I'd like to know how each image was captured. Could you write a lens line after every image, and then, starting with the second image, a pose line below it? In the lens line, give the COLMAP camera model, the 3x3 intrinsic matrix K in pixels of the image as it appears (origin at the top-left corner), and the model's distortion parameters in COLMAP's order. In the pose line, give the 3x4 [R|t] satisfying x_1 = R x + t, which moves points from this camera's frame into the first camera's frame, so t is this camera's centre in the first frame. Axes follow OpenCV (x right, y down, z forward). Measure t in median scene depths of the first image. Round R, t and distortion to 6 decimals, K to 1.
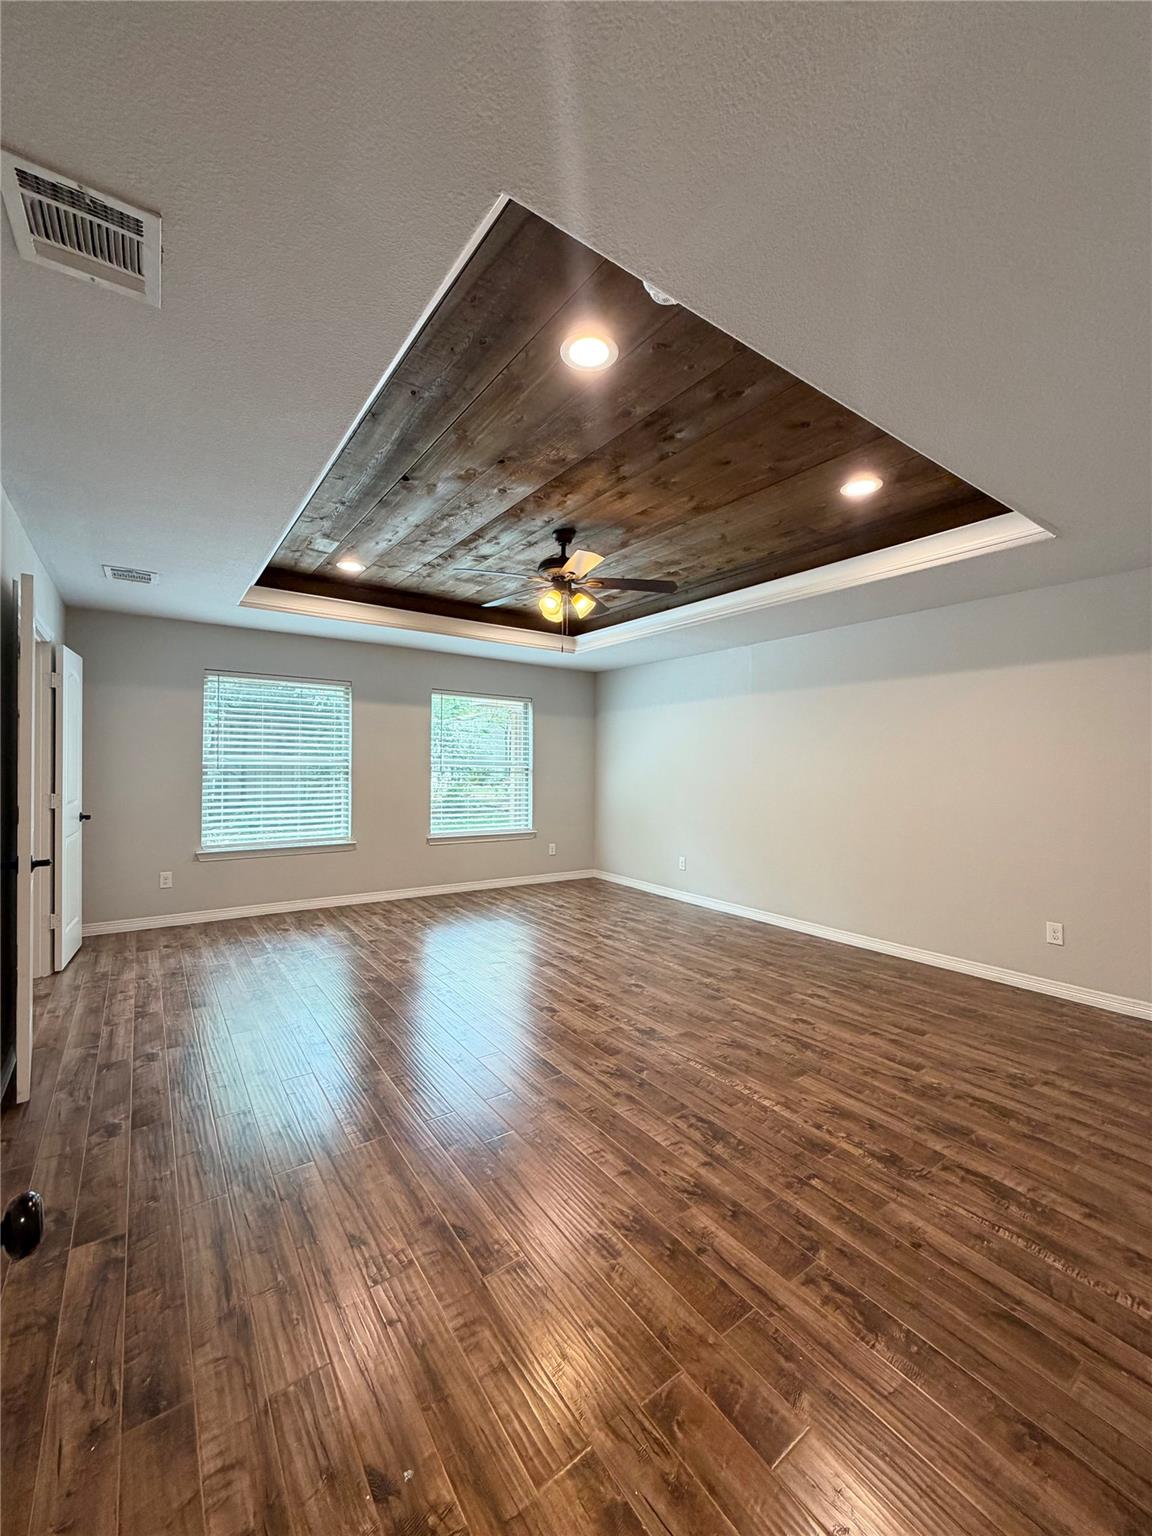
lens RADIAL K [[611.3, 0, 574.9], [0, 611.3, 764.9], [0, 0, 1]] dist [-0.000050, 0.000314]
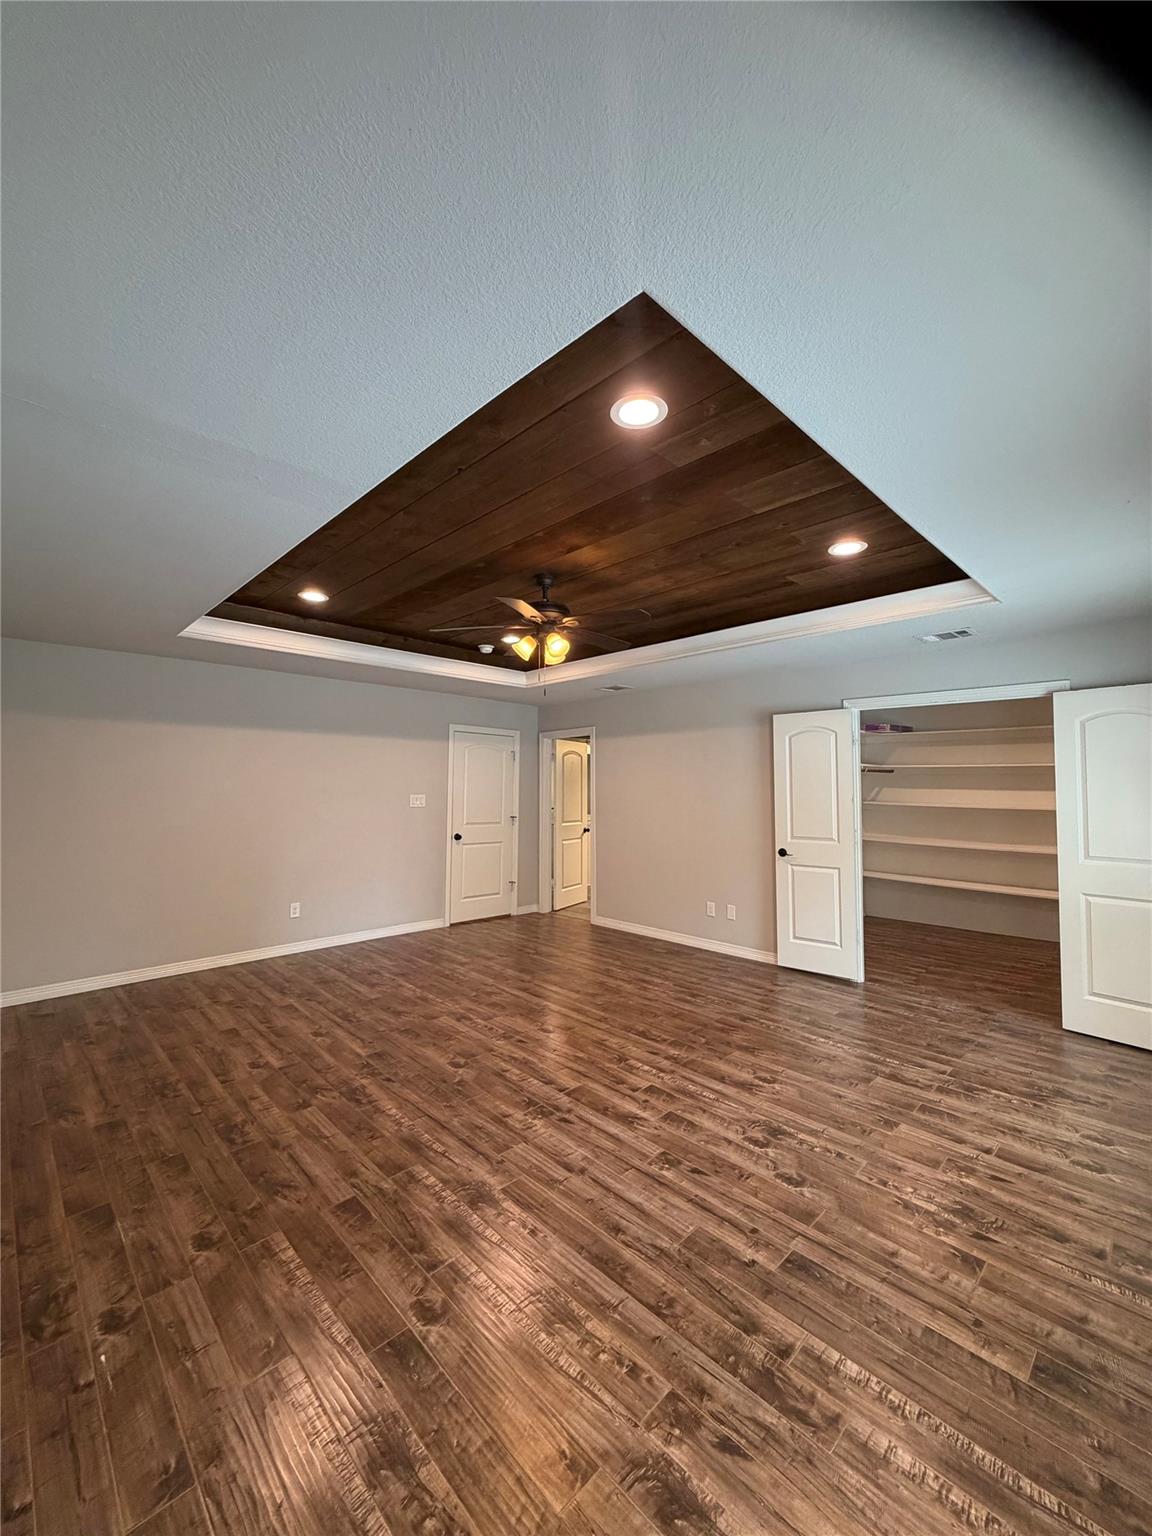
lens RADIAL K [[611.3, 0, 574.9], [0, 611.3, 764.9], [0, 0, 1]] dist [-0.000050, 0.000314]
pose [[-0.988259, -0.017137, -0.151822, 0.077234], [-0.013373, 0.999578, -0.025776, -0.045461], [0.152200, -0.023443, -0.988072, 1.934537]]
